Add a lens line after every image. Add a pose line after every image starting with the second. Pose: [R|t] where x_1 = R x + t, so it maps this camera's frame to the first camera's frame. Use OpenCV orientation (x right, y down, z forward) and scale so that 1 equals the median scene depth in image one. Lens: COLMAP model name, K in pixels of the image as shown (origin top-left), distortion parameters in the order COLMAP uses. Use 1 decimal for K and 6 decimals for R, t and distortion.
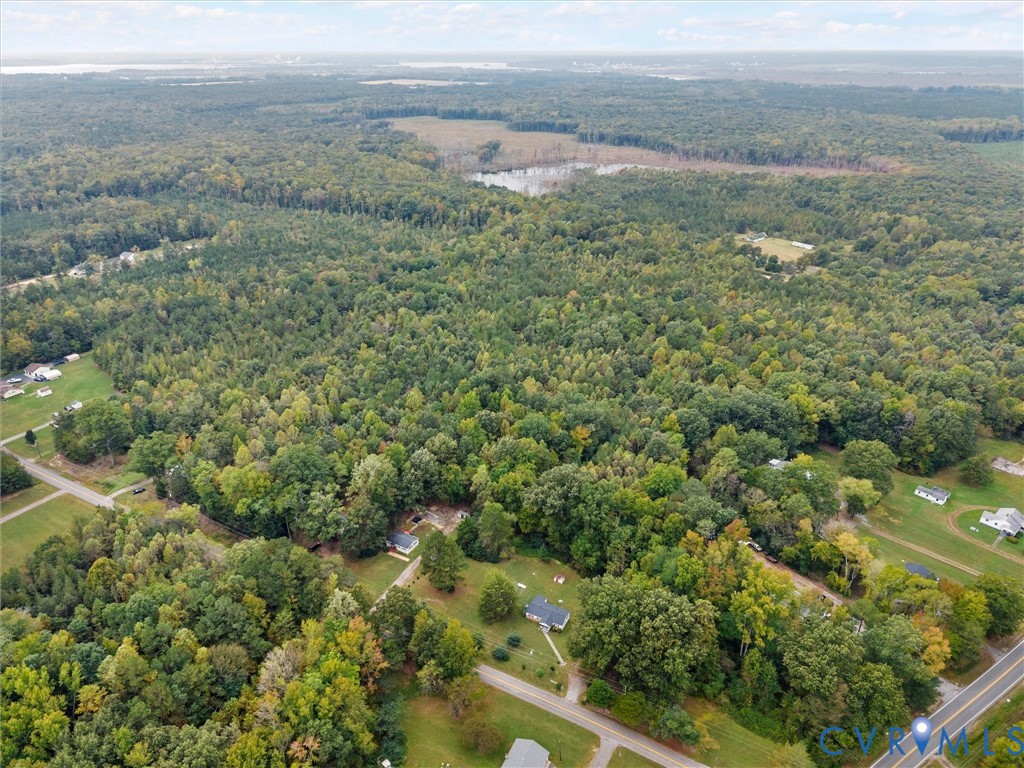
lens RADIAL K [[685.5, 0, 511.1], [0, 685.5, 384.4], [0, 0, 1]] dist [0.029695, -0.027361]
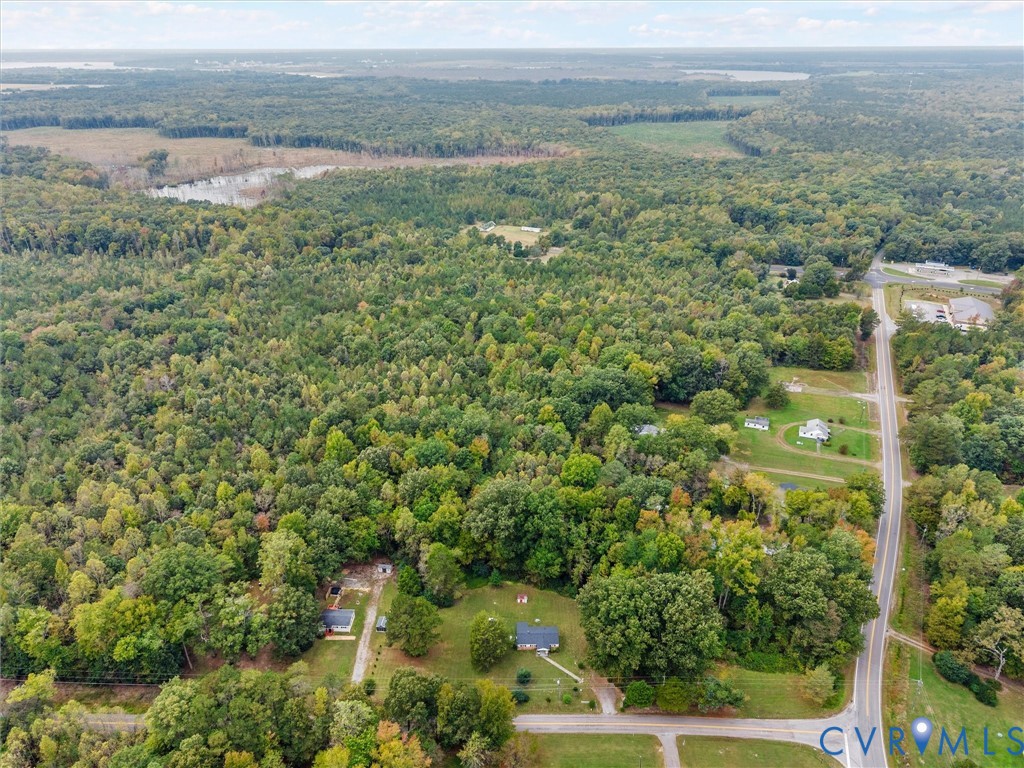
lens RADIAL K [[685.5, 0, 512.7], [0, 685.5, 386.0], [0, 0, 1]] dist [0.029695, -0.027361]
pose [[0.883808, -0.209197, 0.418473, -0.186318], [0.207208, 0.976978, 0.050778, -0.038647], [-0.419462, 0.041833, 0.906808, 0.082317]]
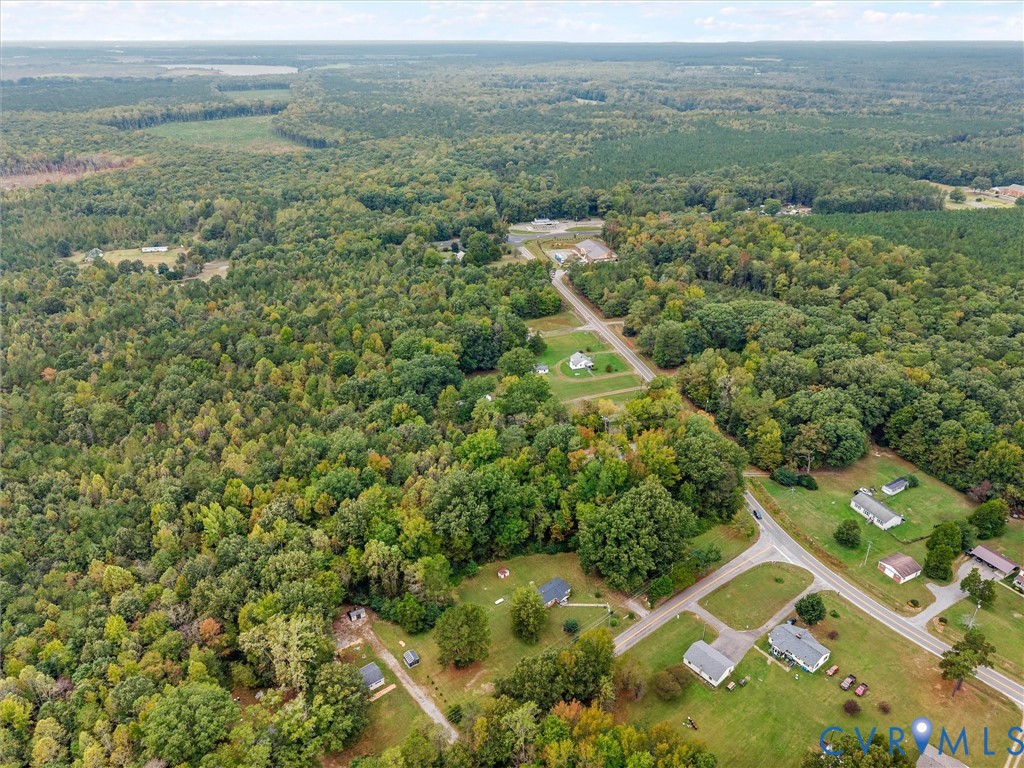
lens RADIAL K [[685.5, 0, 514.5], [0, 685.5, 383.2], [0, 0, 1]] dist [0.029695, -0.027361]
pose [[0.394217, -0.411816, 0.821584, -0.420477], [0.403191, 0.880853, 0.248063, -0.135718], [-0.825851, 0.233465, 0.513288, 0.270774]]
